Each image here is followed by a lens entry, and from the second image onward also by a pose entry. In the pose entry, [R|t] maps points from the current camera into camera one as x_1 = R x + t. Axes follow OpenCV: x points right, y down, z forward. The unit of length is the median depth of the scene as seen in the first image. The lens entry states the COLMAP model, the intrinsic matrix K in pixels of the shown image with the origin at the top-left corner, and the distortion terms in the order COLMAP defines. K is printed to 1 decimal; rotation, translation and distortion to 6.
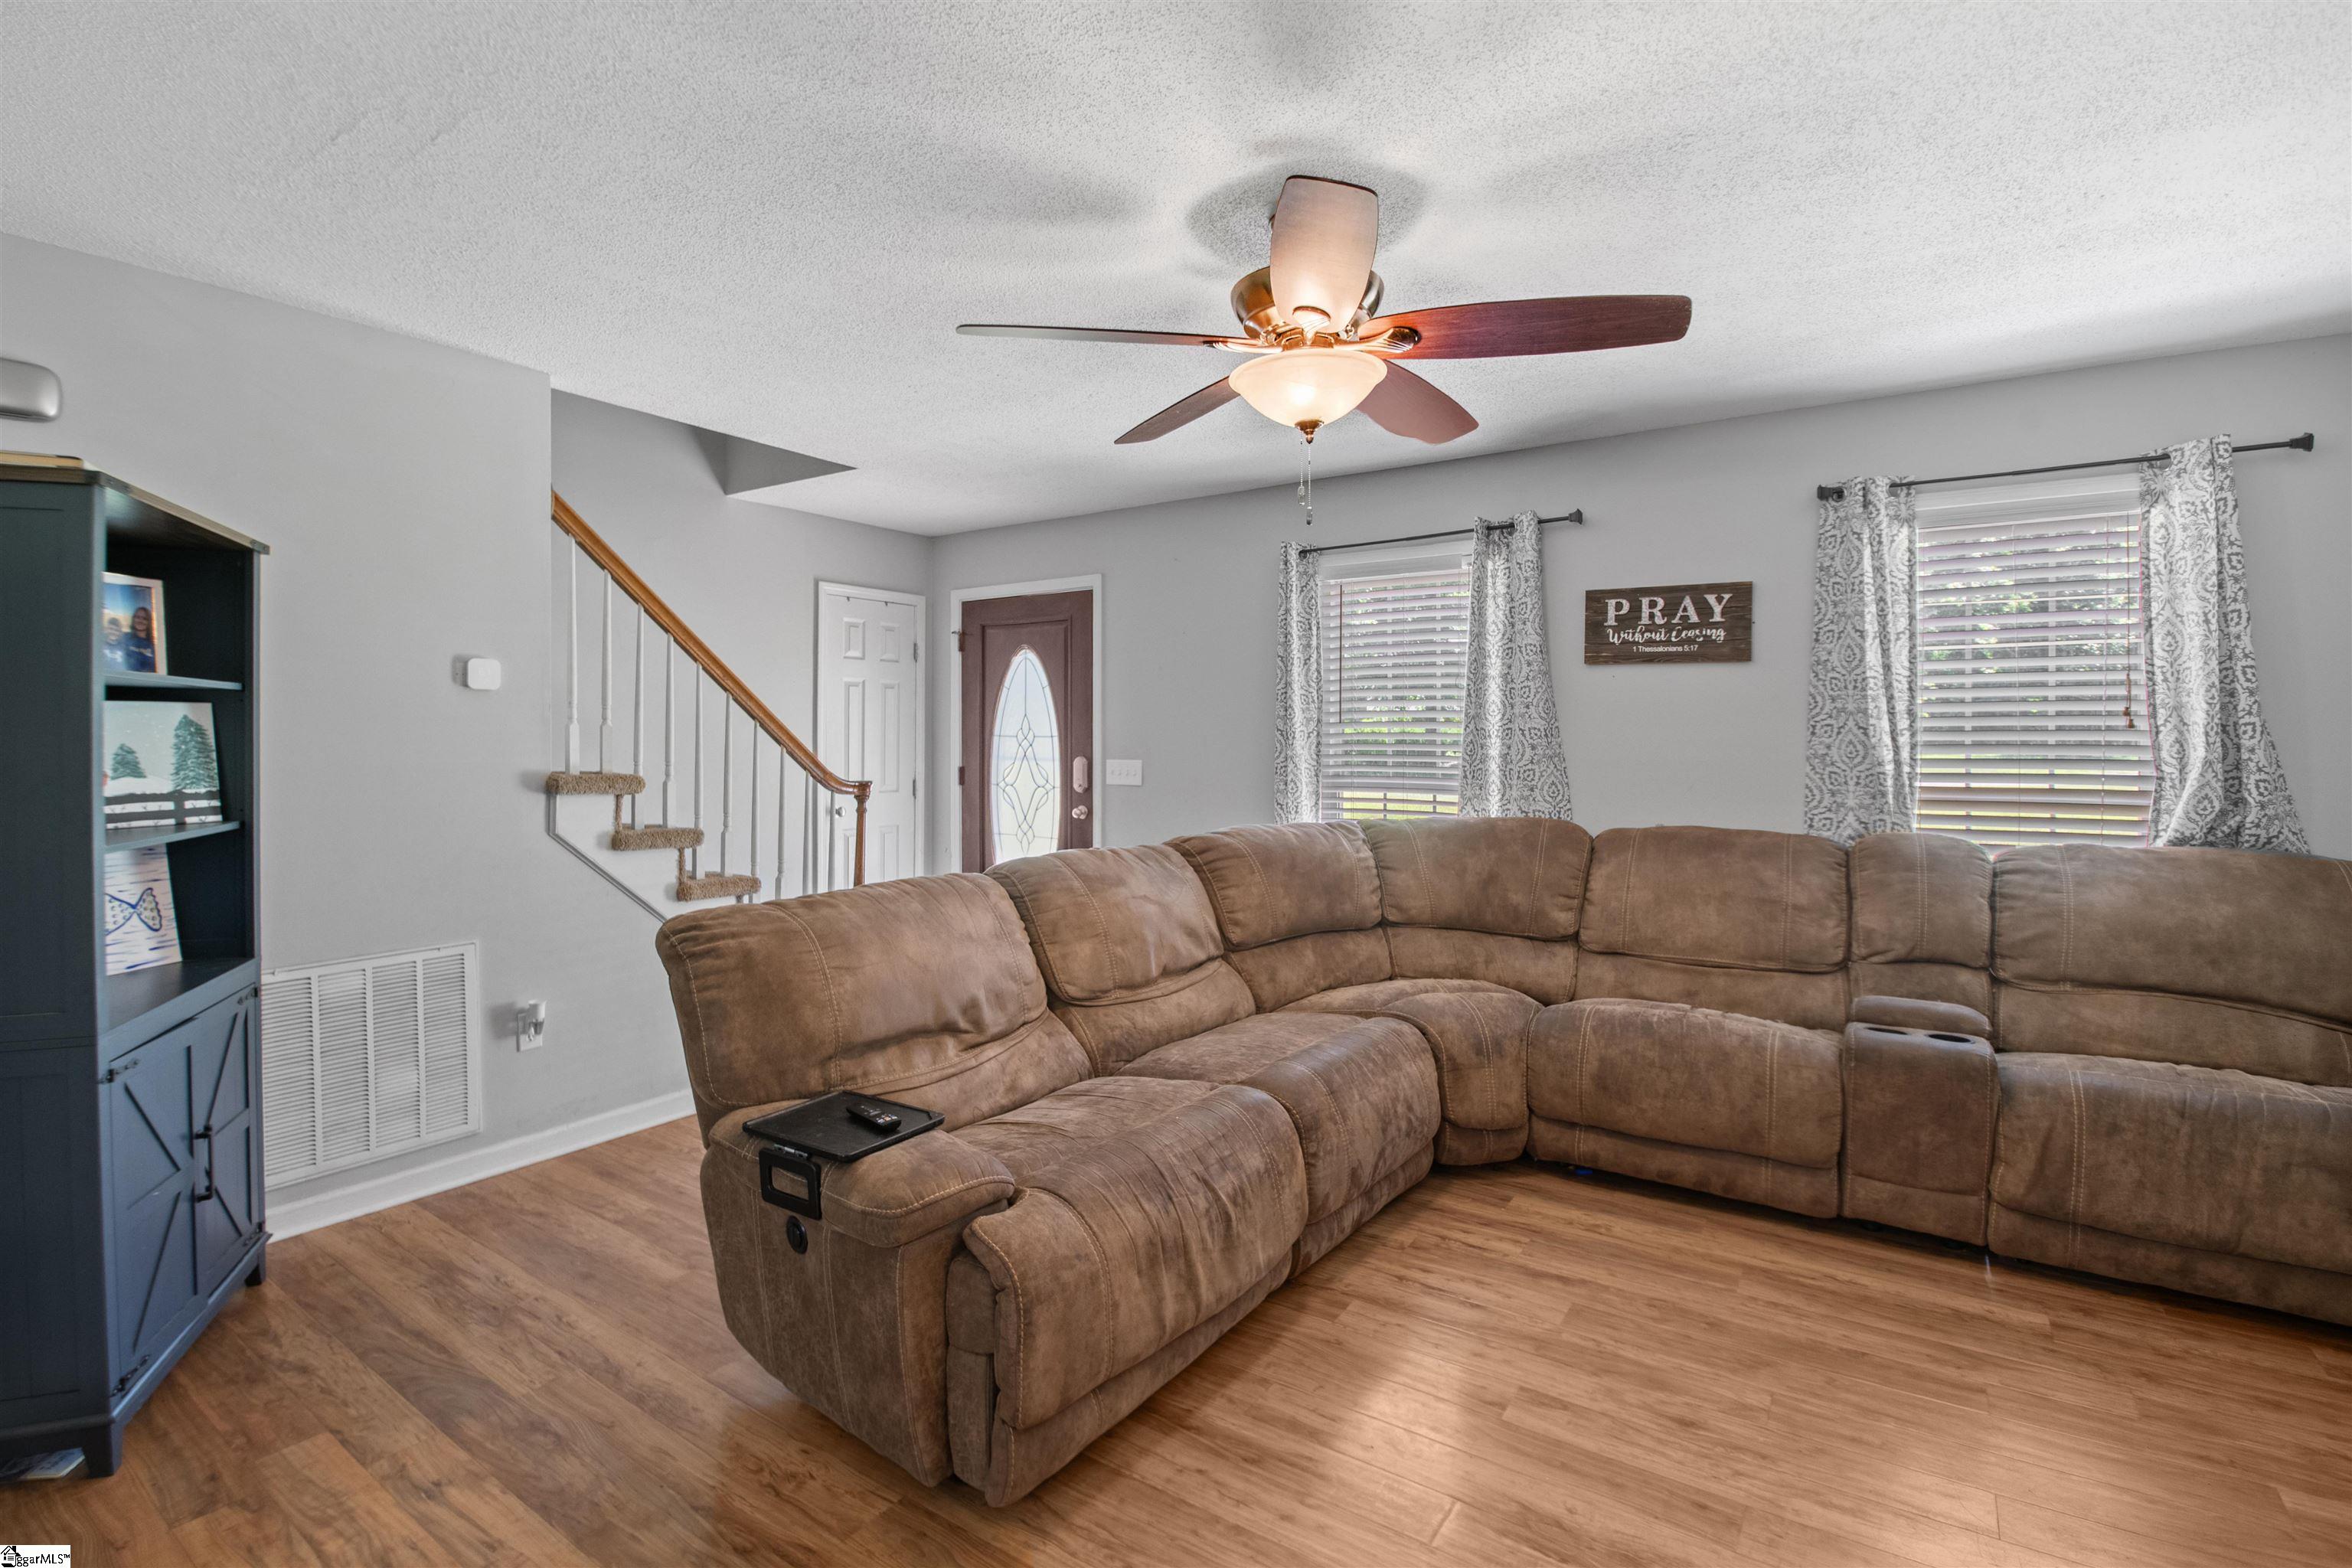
lens RADIAL K [[1096.0, 0, 1124.8], [0, 1096.0, 734.3], [0, 0, 1]] dist [0.000478, -0.017094]
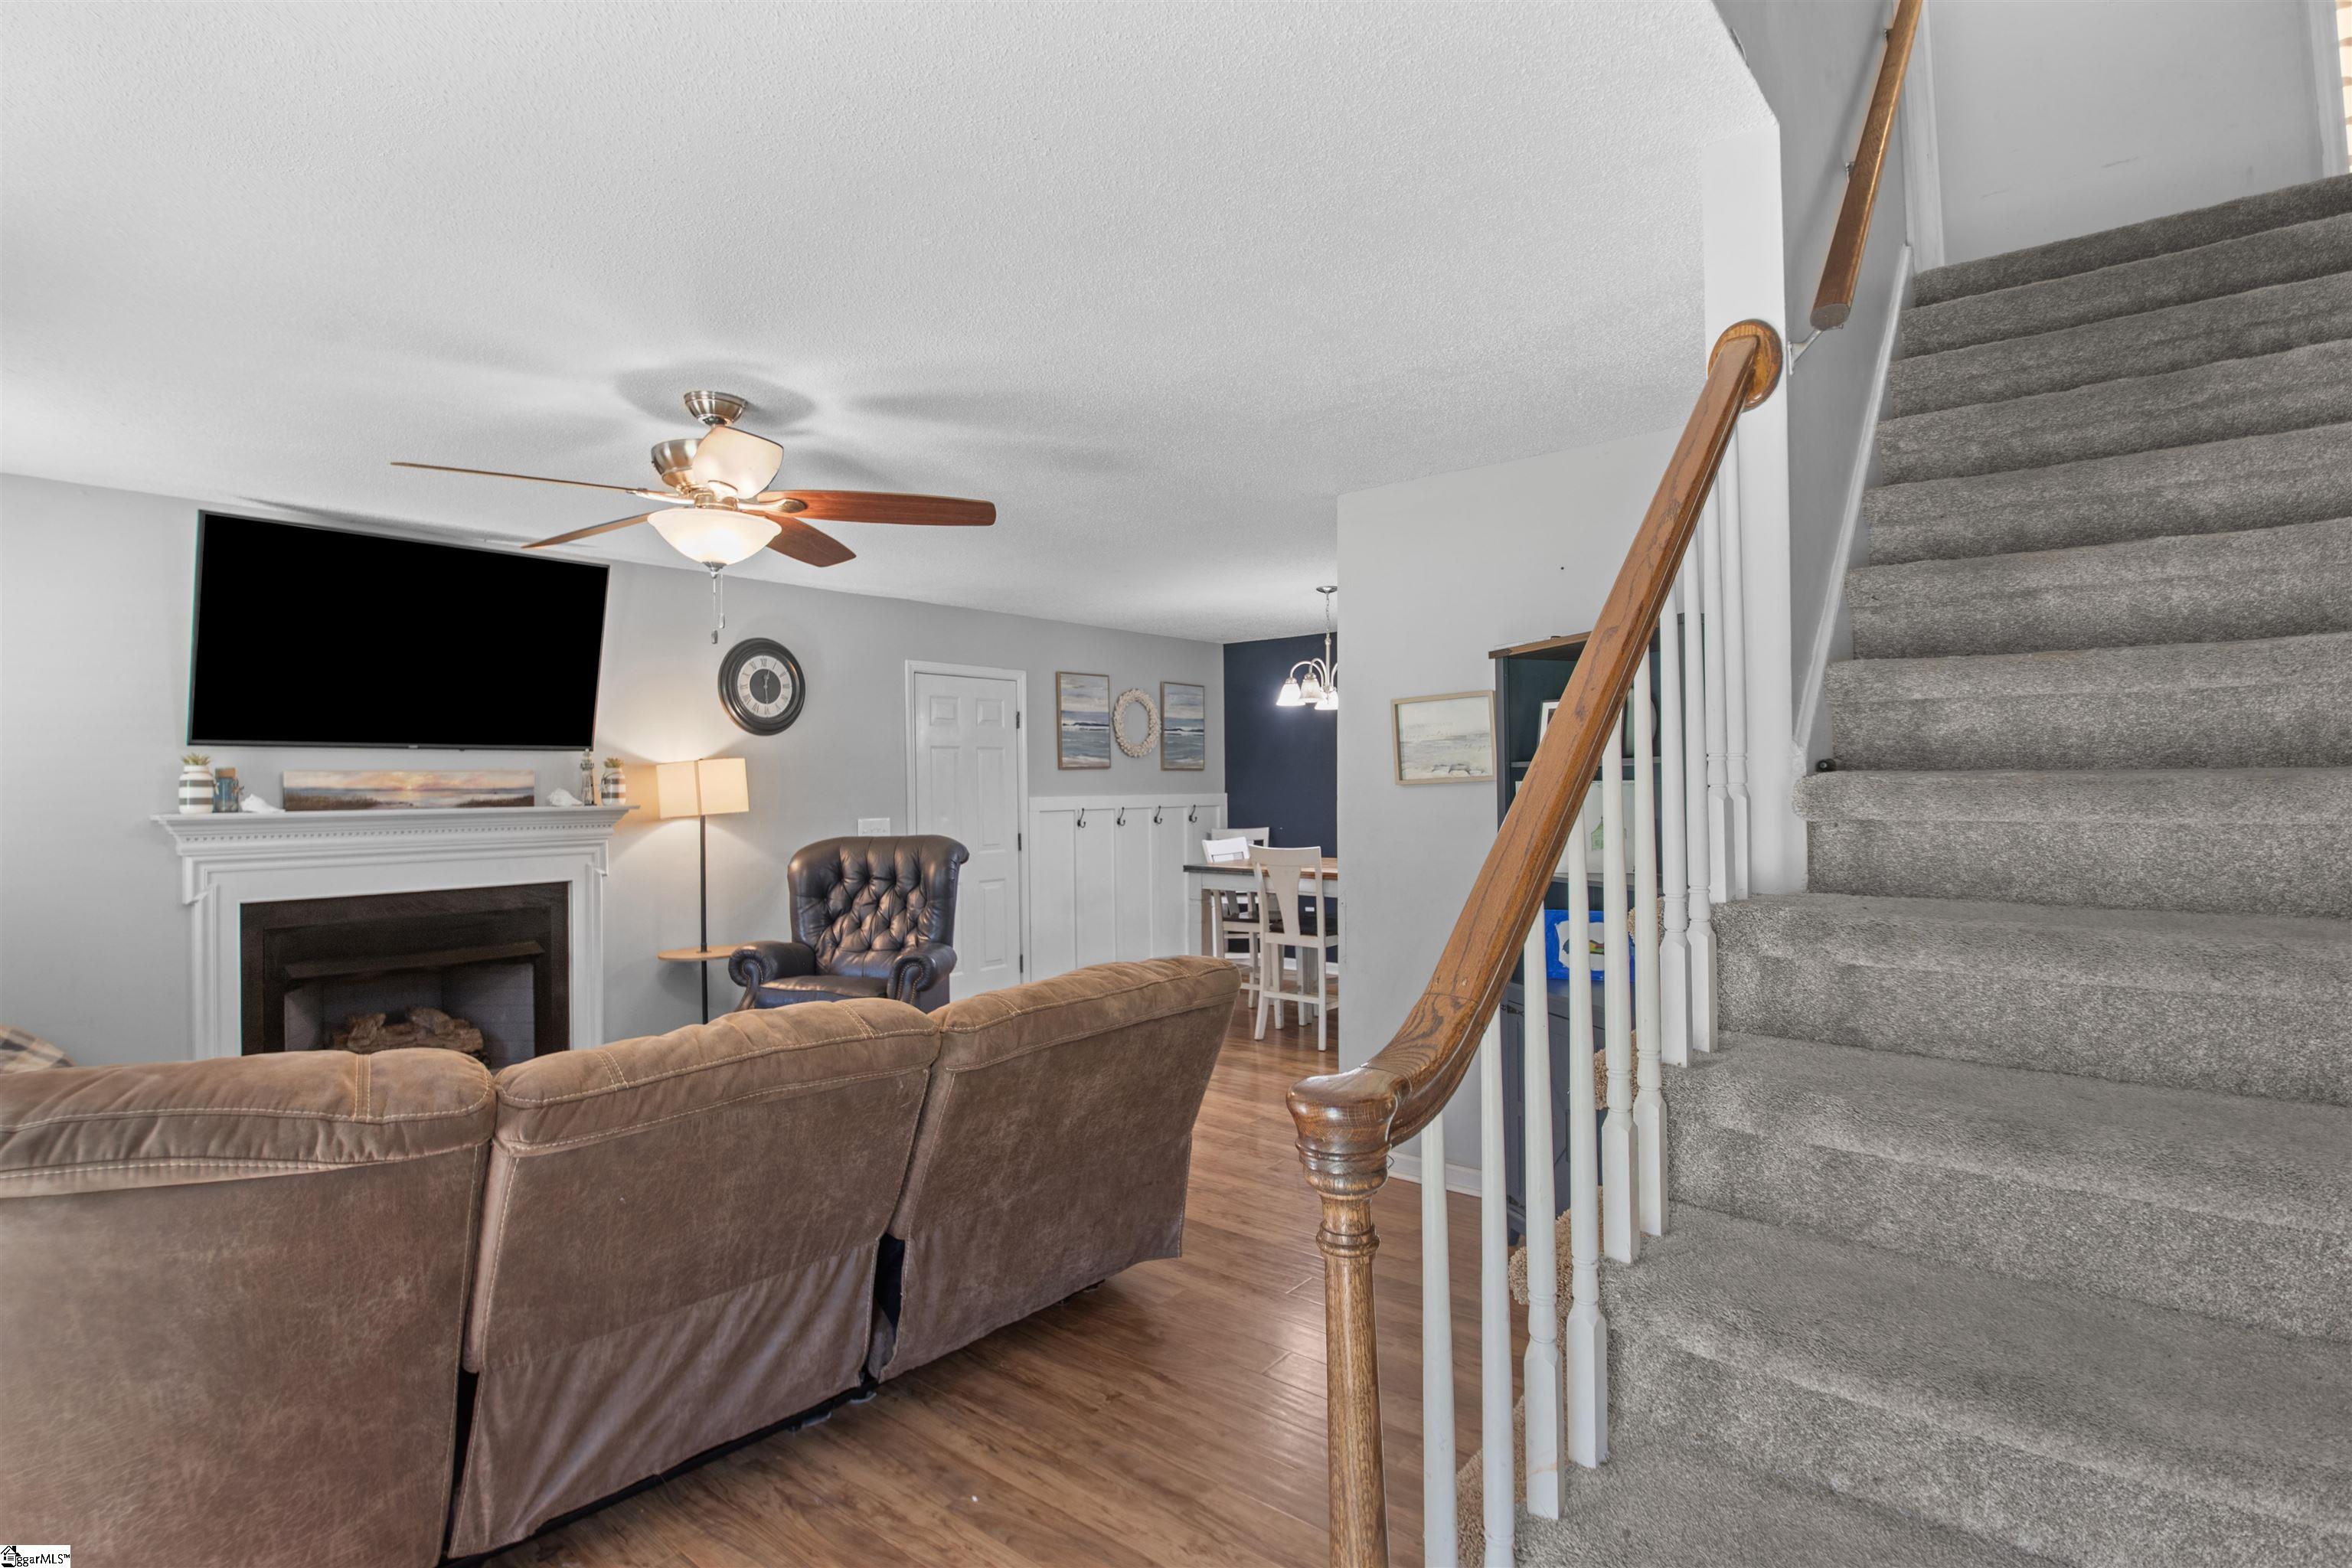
lens RADIAL K [[1148.3, 0, 1134.9], [0, 1148.3, 767.0], [0, 0, 1]] dist [-0.020606, -0.001166]
pose [[-0.996136, 0.009745, 0.087278, -0.288014], [0.008189, 0.999801, -0.018175, -0.015754], [-0.087438, -0.017390, -0.996018, 1.542591]]
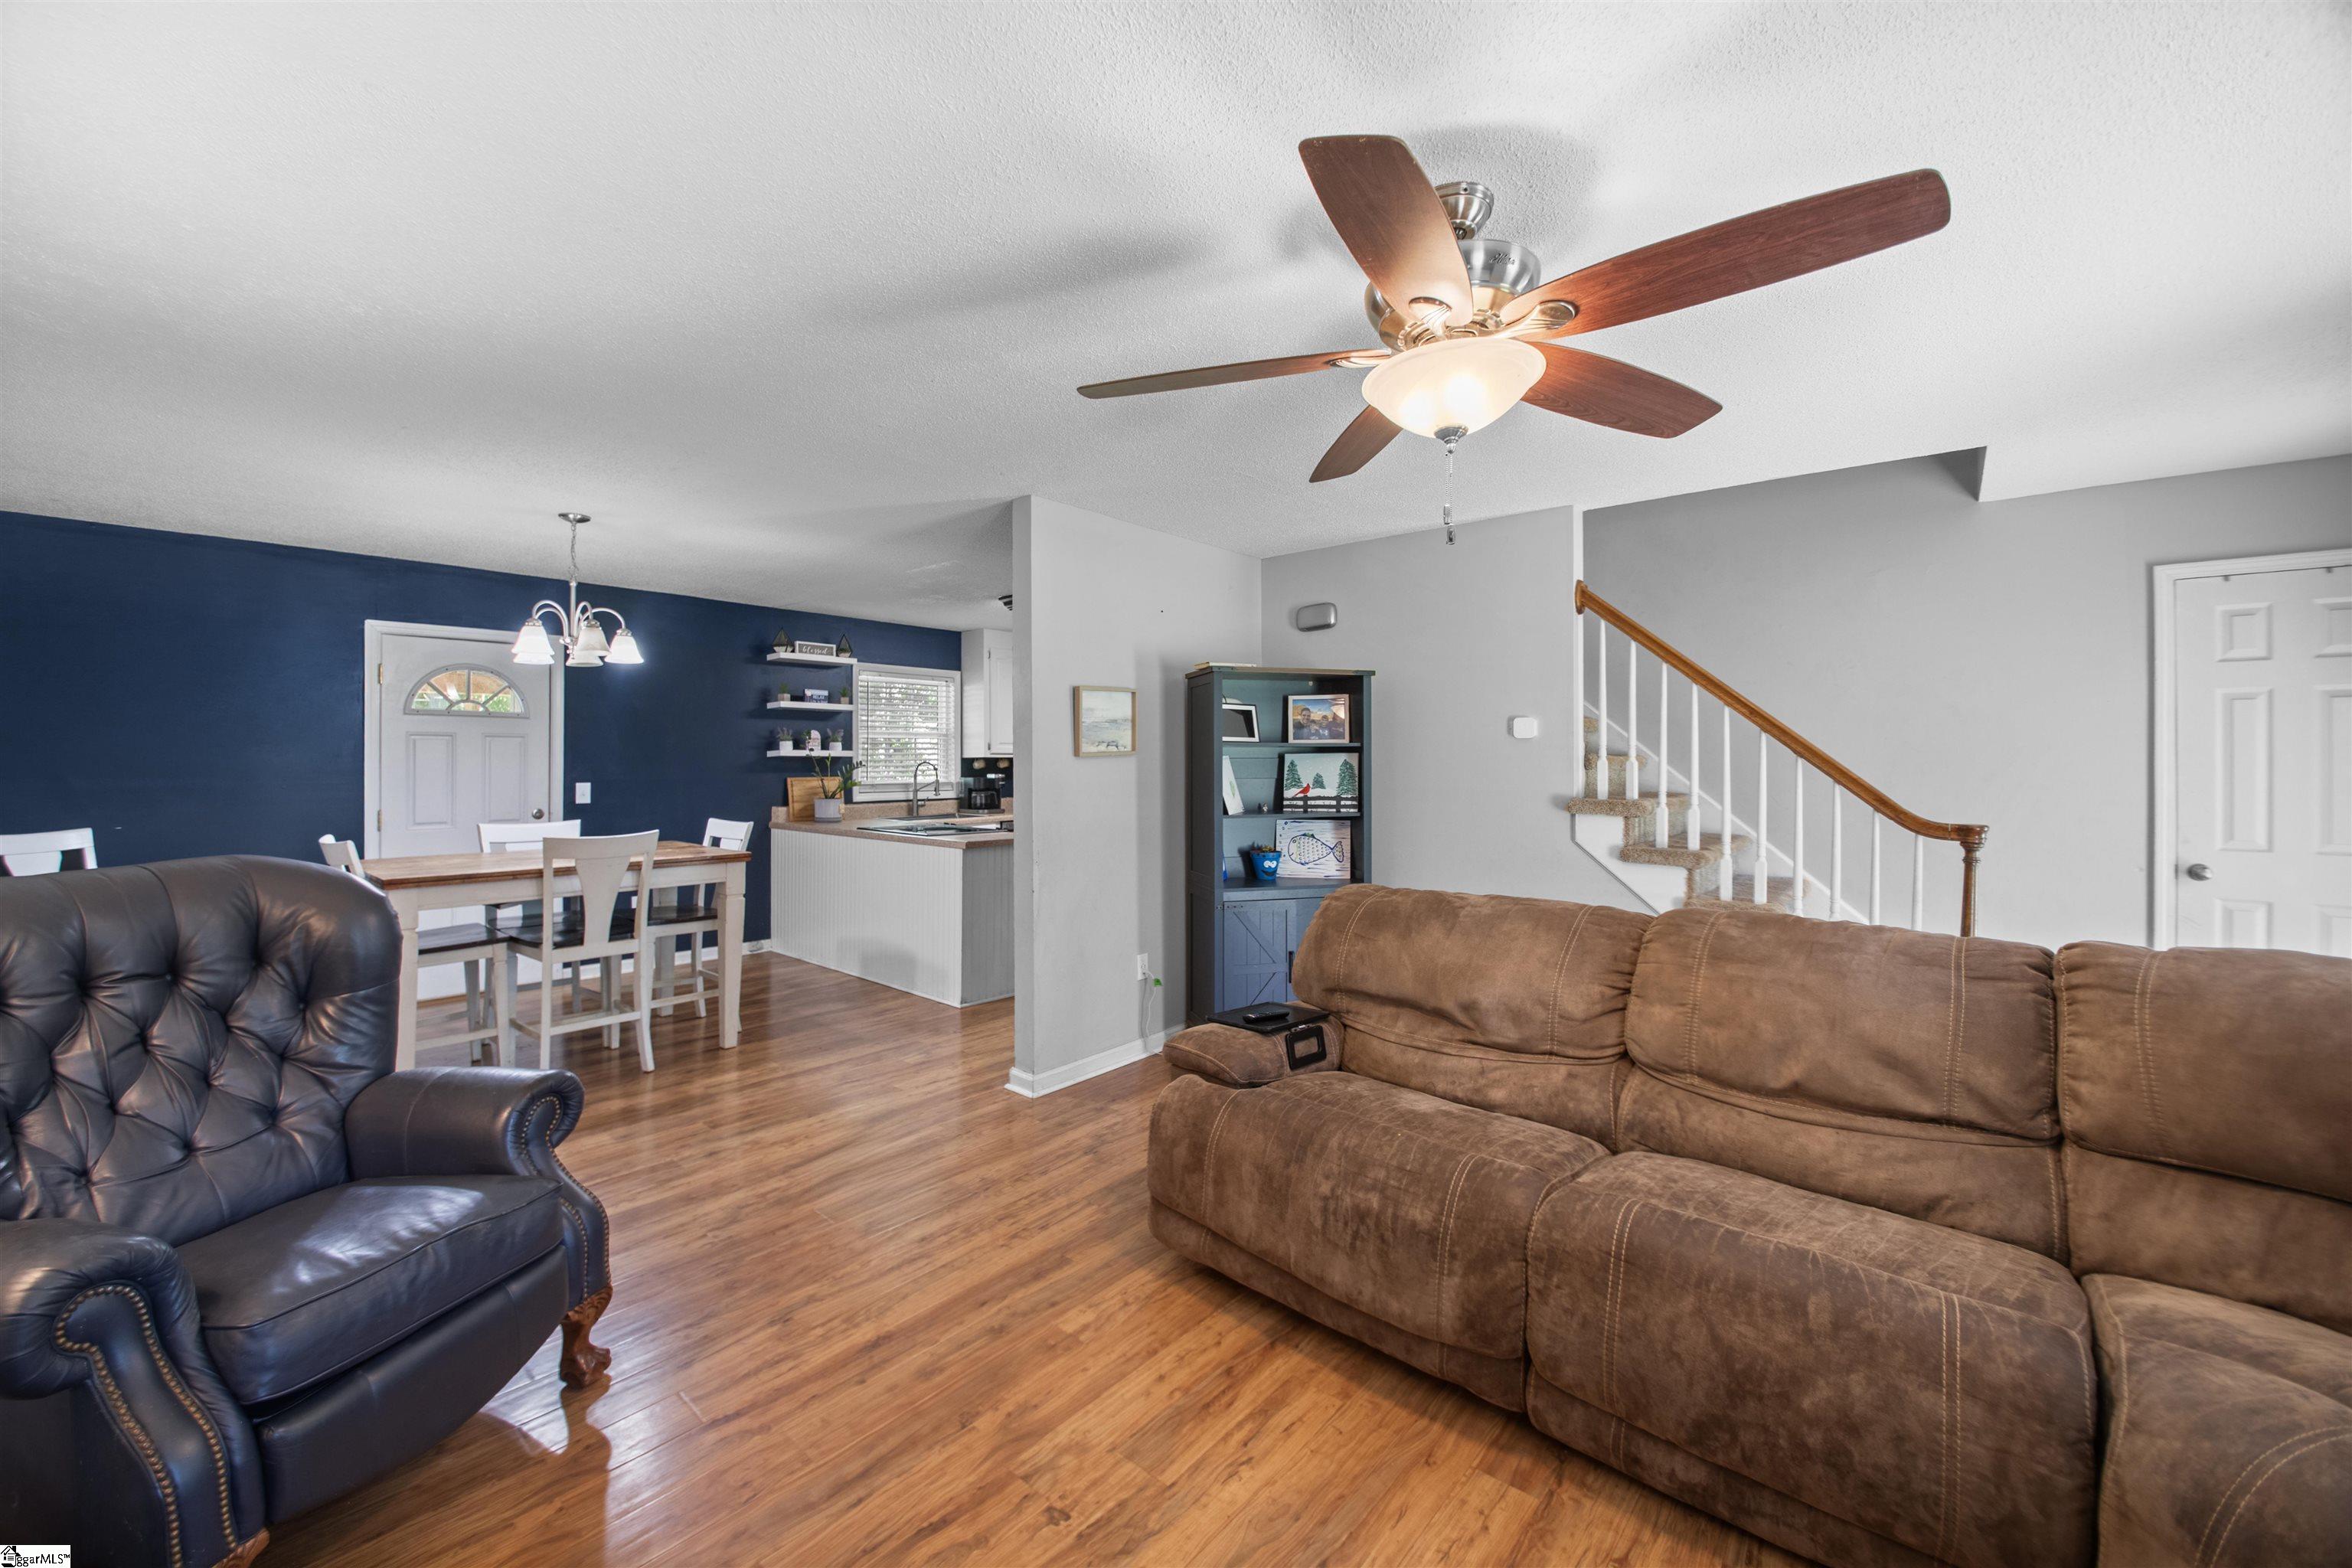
lens RADIAL K [[914.2, 0, 1130.5], [0, 914.2, 750.7], [0, 0, 1]] dist [-0.001205, -0.000134]
pose [[-0.111406, -0.014040, -0.993676, 0.647562], [0.004054, 0.999885, -0.014582, -0.007279], [0.993767, -0.005653, -0.111336, 0.566870]]
